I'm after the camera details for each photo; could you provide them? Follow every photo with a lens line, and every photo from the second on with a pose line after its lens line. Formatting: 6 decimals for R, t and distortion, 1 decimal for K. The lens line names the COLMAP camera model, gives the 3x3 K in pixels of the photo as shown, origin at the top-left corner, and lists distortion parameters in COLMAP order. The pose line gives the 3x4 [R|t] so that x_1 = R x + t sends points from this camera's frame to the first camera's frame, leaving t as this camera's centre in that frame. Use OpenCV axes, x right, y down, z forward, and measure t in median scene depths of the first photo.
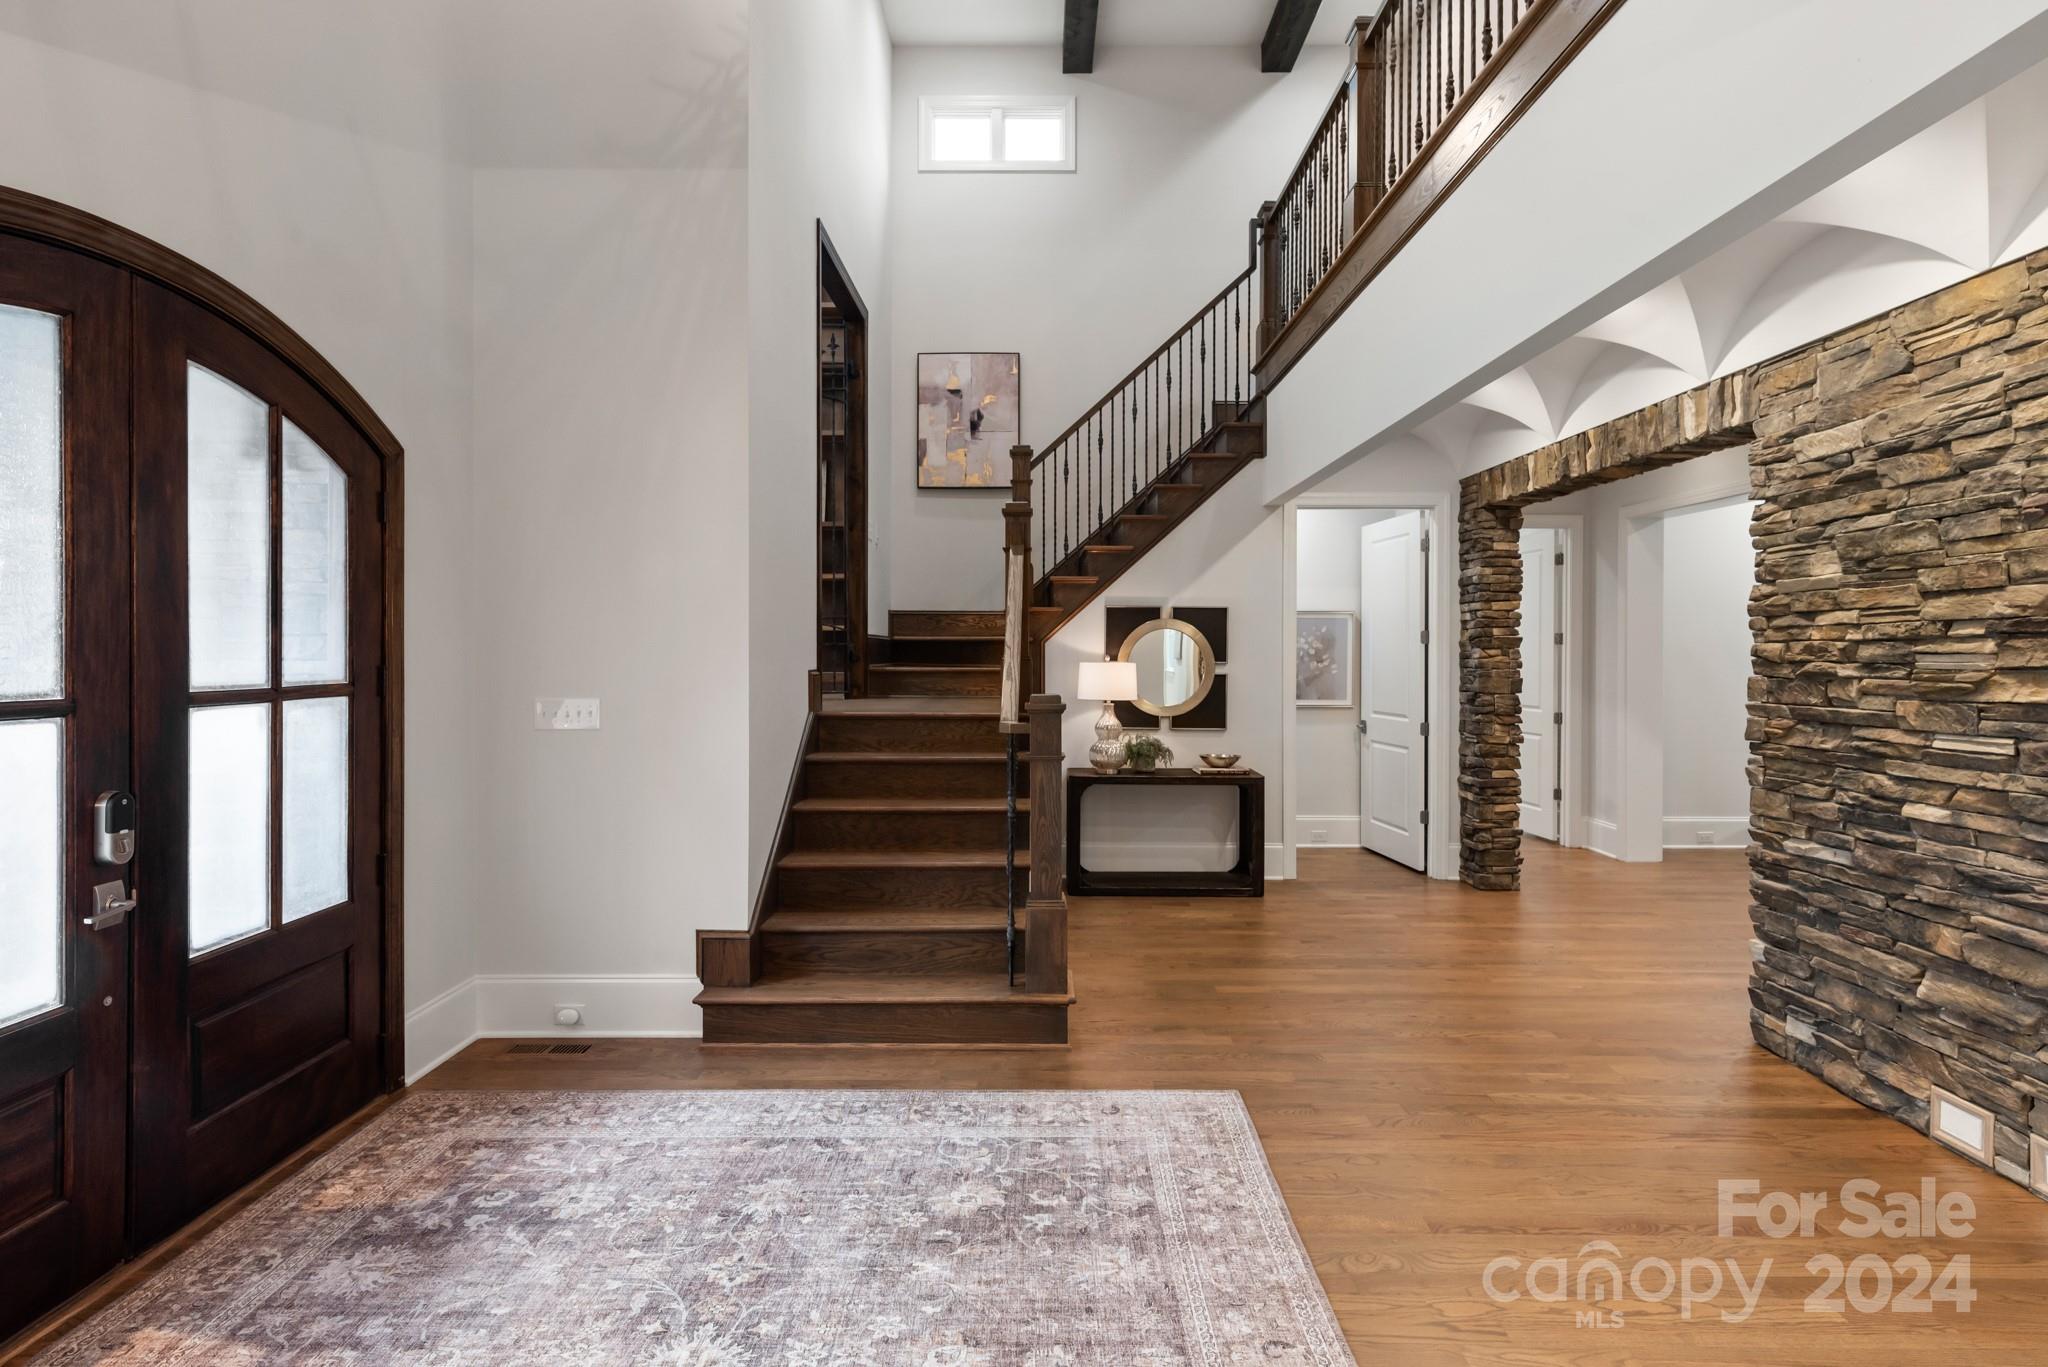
lens RADIAL K [[966.0, 0, 1034.6], [0, 966.0, 658.0], [0, 0, 1]] dist [0.000018, -0.000989]
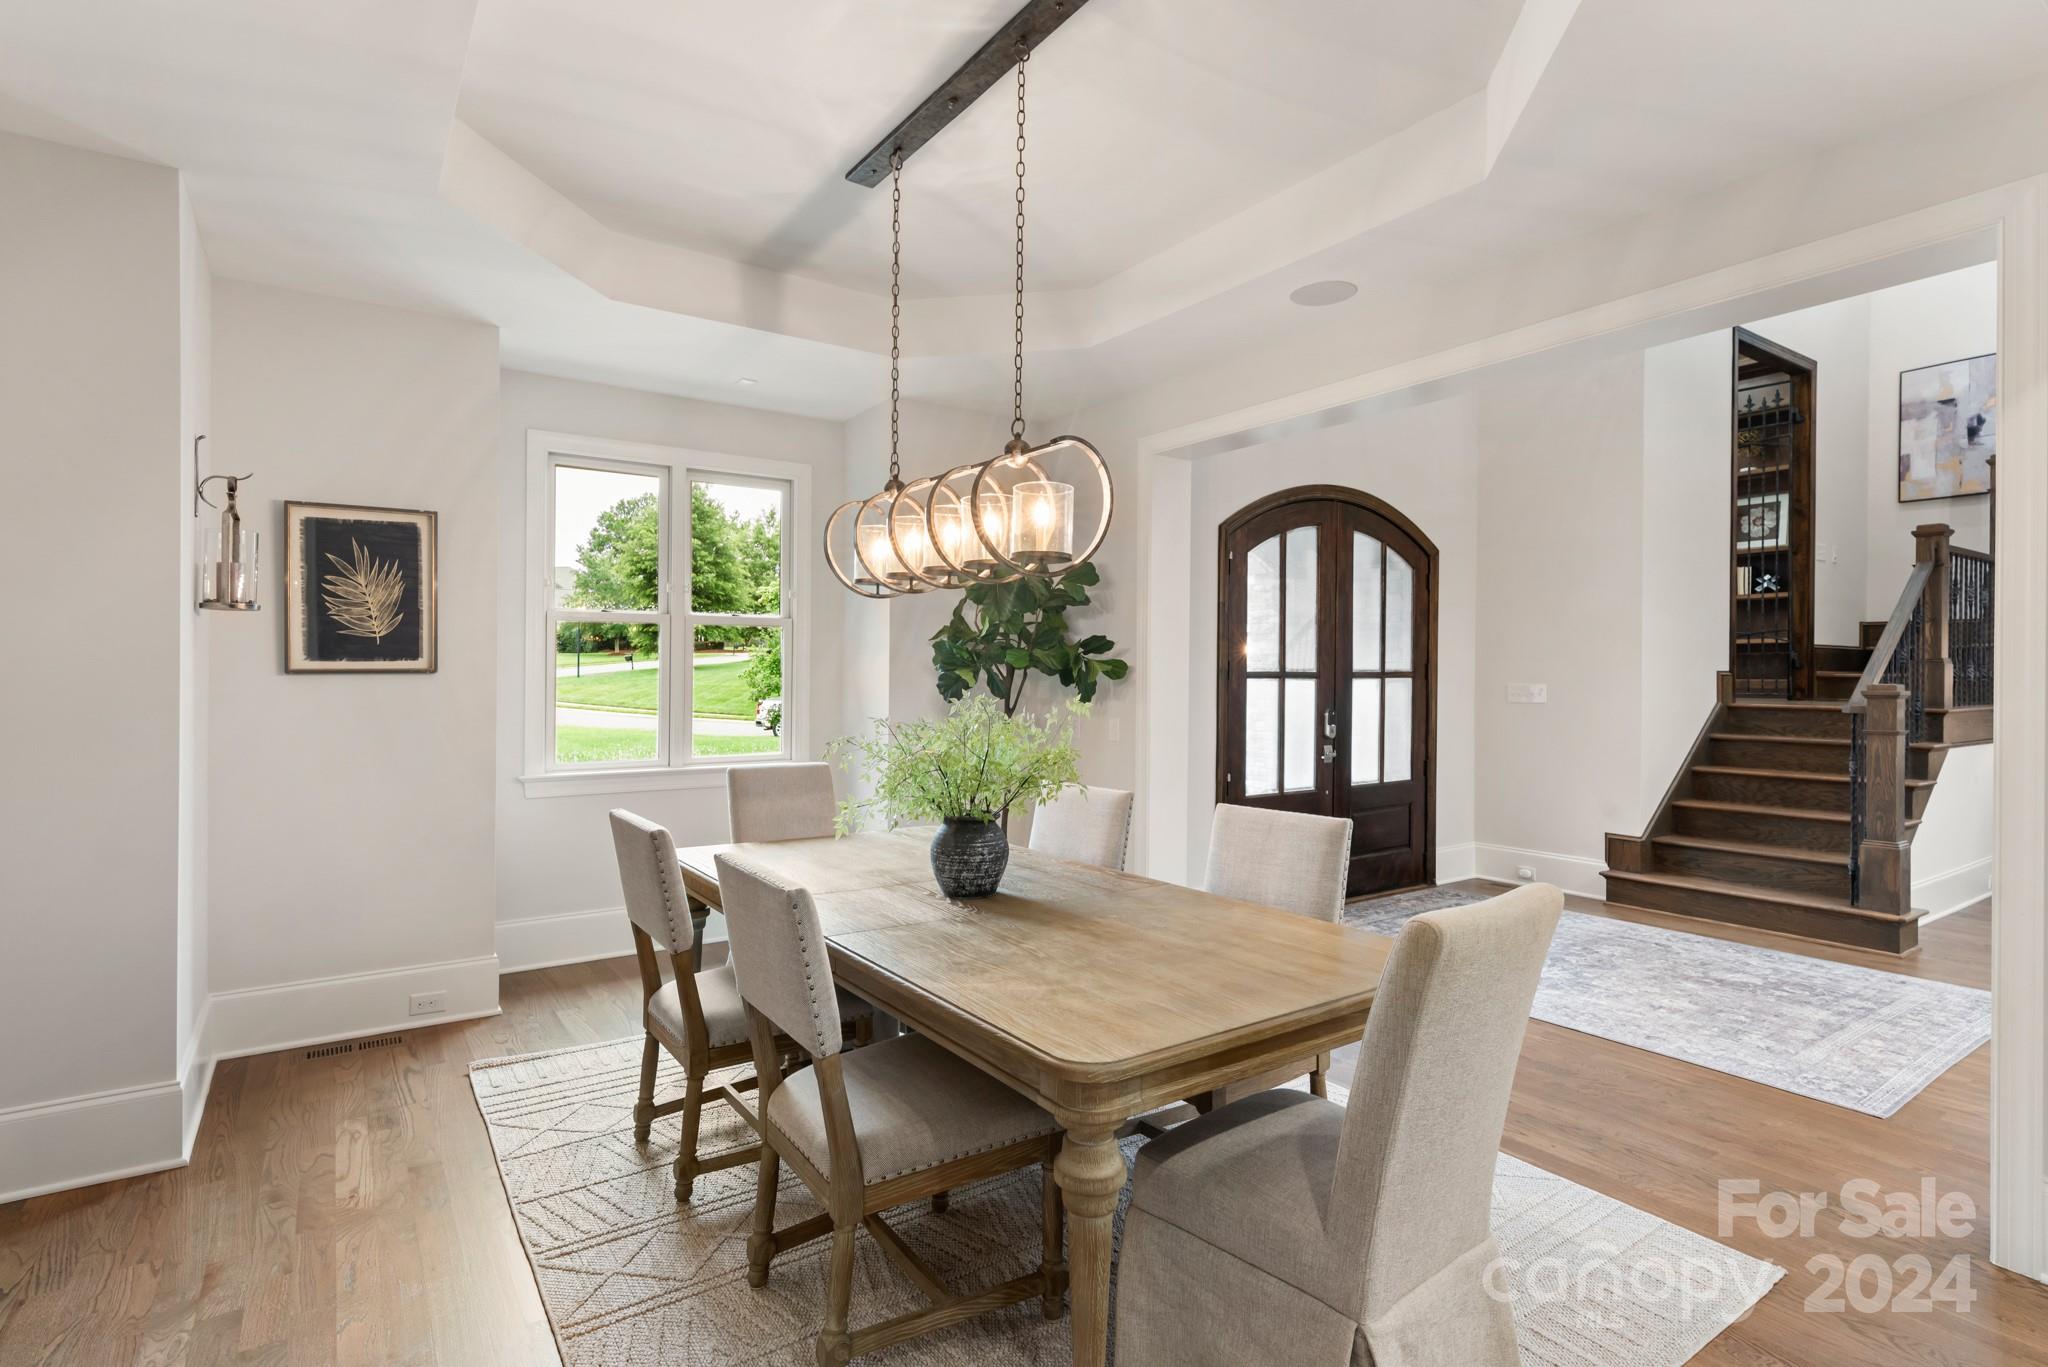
lens RADIAL K [[986.5, 0, 1024.0], [0, 986.5, 683.5], [0, 0, 1]] dist [0.000602, 0.000220]
pose [[0.545161, 0.006535, -0.838306, 0.568938], [-0.010855, 0.999941, 0.000736, 0.058096], [0.838261, 0.008699, 0.545199, -0.794798]]
